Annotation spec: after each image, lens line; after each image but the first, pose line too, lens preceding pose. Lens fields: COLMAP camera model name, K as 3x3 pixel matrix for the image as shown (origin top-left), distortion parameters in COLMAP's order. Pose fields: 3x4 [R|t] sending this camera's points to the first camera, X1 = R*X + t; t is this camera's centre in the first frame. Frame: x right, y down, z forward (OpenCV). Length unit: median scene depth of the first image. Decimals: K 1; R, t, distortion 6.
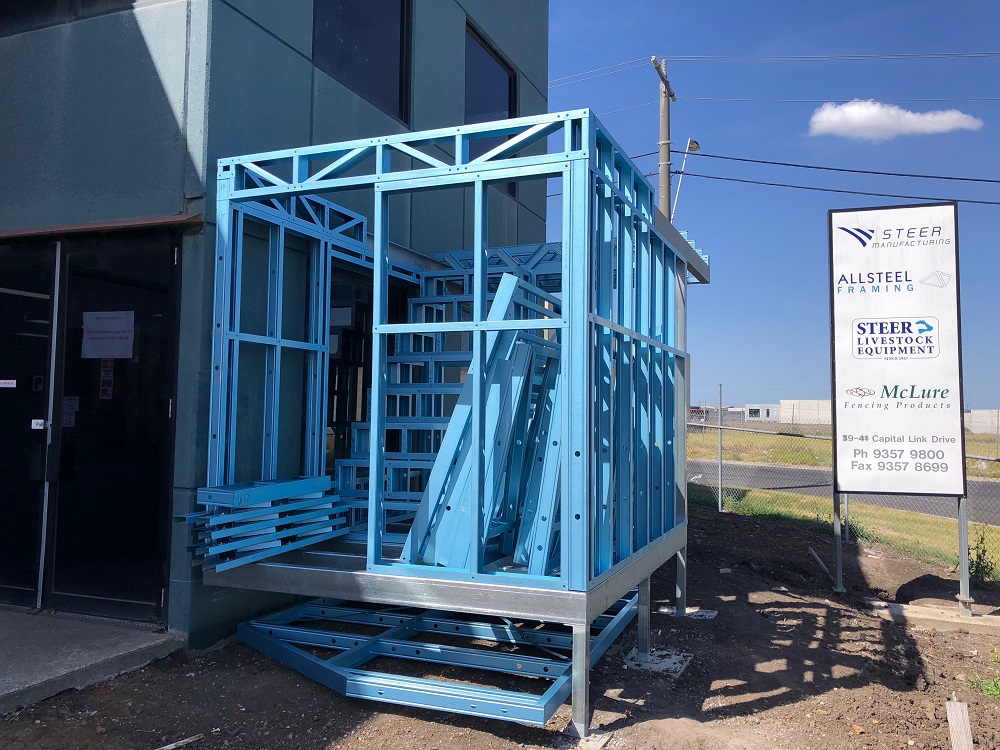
lens RADIAL K [[817.7, 0, 512.1], [0, 817.7, 367.6], [0, 0, 1]] dist [0.011793, -0.004318]
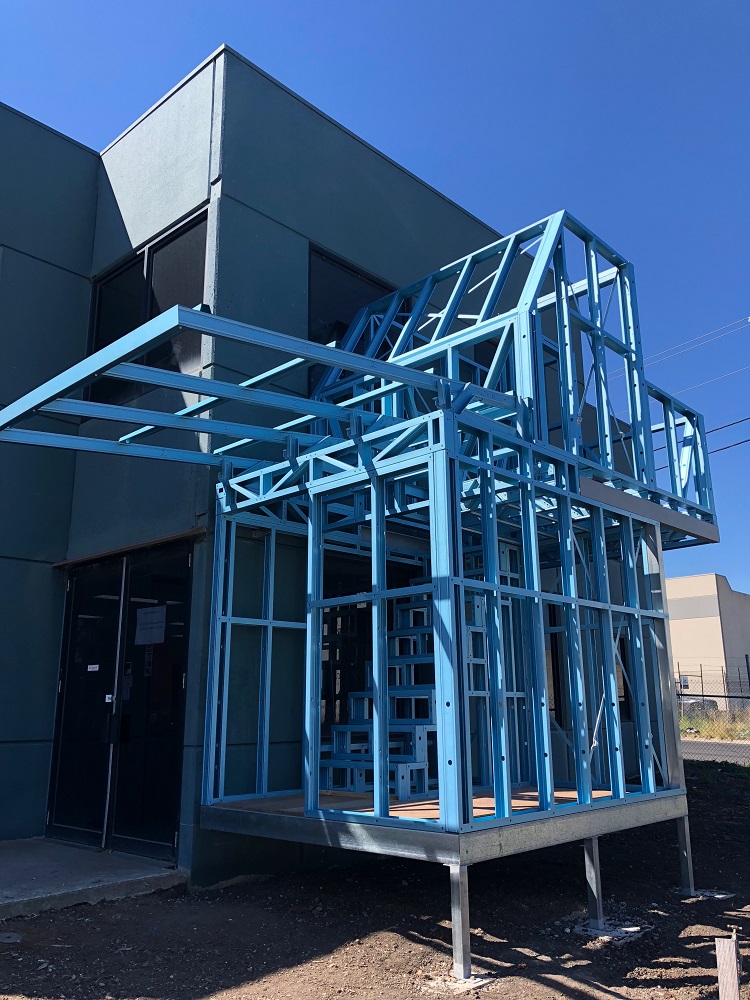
lens RADIAL K [[825.8, 0, 376.5], [0, 825.8, 489.9], [0, 0, 1]] dist [0.008279, 0.002366]
pose [[0.927113, -0.117608, -0.355850, 0.337644], [0.043943, 0.977050, -0.208426, 0.039918], [0.372196, 0.177598, 0.911004, -0.101758]]
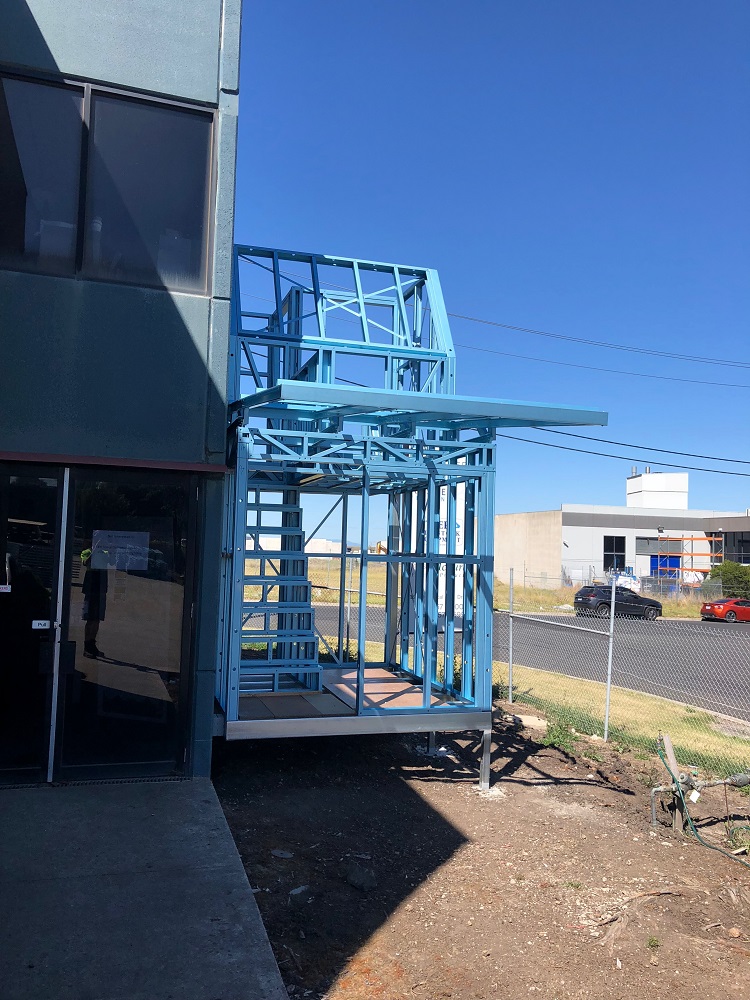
lens RADIAL K [[825.8, 0, 376.5], [0, 825.8, 489.9], [0, 0, 1]] dist [0.008279, 0.002366]
pose [[0.778263, 0.055899, 0.625445, -1.007924], [-0.057012, 0.998206, -0.018272, -0.134098], [-0.625345, -0.021438, 0.780054, -0.215463]]
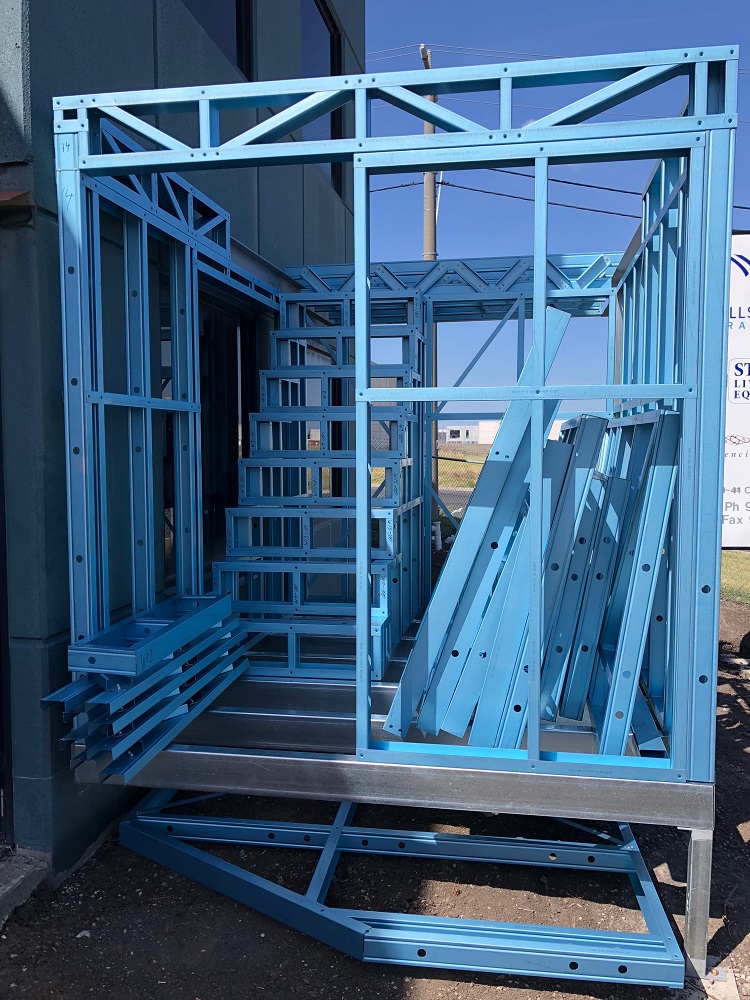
lens RADIAL K [[815.9, 0, 391.6], [0, 815.9, 503.0], [0, 0, 1]] dist [0.016595, -0.000561]
pose [[0.976480, -0.028216, 0.213752, -0.247777], [-0.001766, 0.990320, 0.138791, -0.044999], [-0.215599, -0.135904, 0.966978, 0.322495]]
